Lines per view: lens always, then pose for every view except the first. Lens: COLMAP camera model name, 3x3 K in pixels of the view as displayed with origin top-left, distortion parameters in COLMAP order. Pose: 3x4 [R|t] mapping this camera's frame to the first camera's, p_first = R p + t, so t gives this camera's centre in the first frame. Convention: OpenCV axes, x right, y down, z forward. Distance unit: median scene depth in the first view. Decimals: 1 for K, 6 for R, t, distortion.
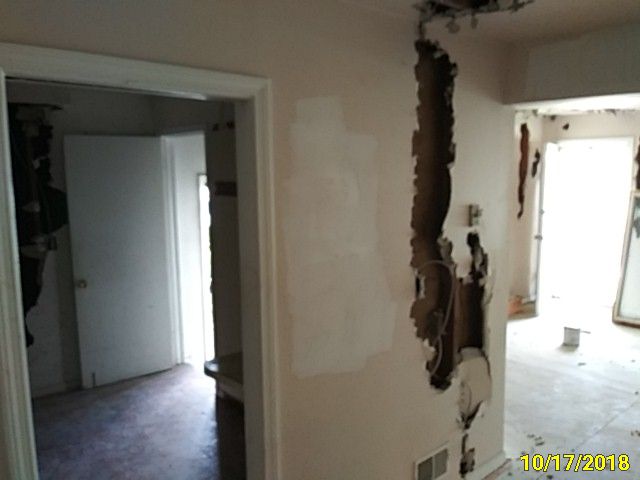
lens RADIAL K [[524.5, 0, 314.6], [0, 524.5, 240.1], [0, 0, 1]] dist [0.036009, -0.070852]
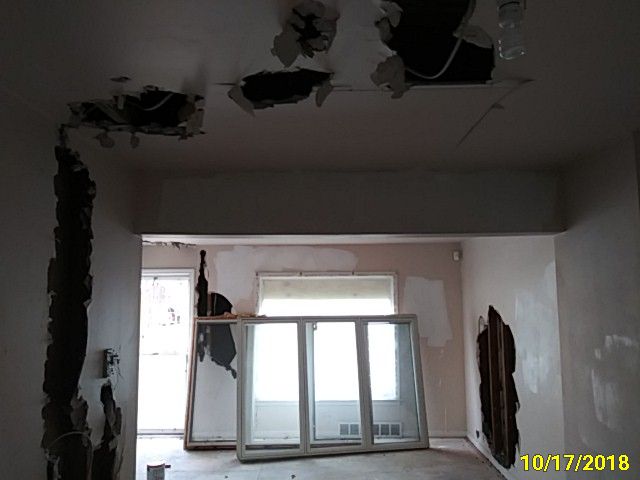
lens RADIAL K [[524.5, 0, 324.2], [0, 524.5, 243.9], [0, 0, 1]] dist [0.036009, -0.070852]
pose [[0.656334, 0.069173, 0.751292, -0.111838], [0.102586, 0.978358, -0.179699, -0.049332], [-0.747463, 0.195015, 0.635034, 0.208056]]
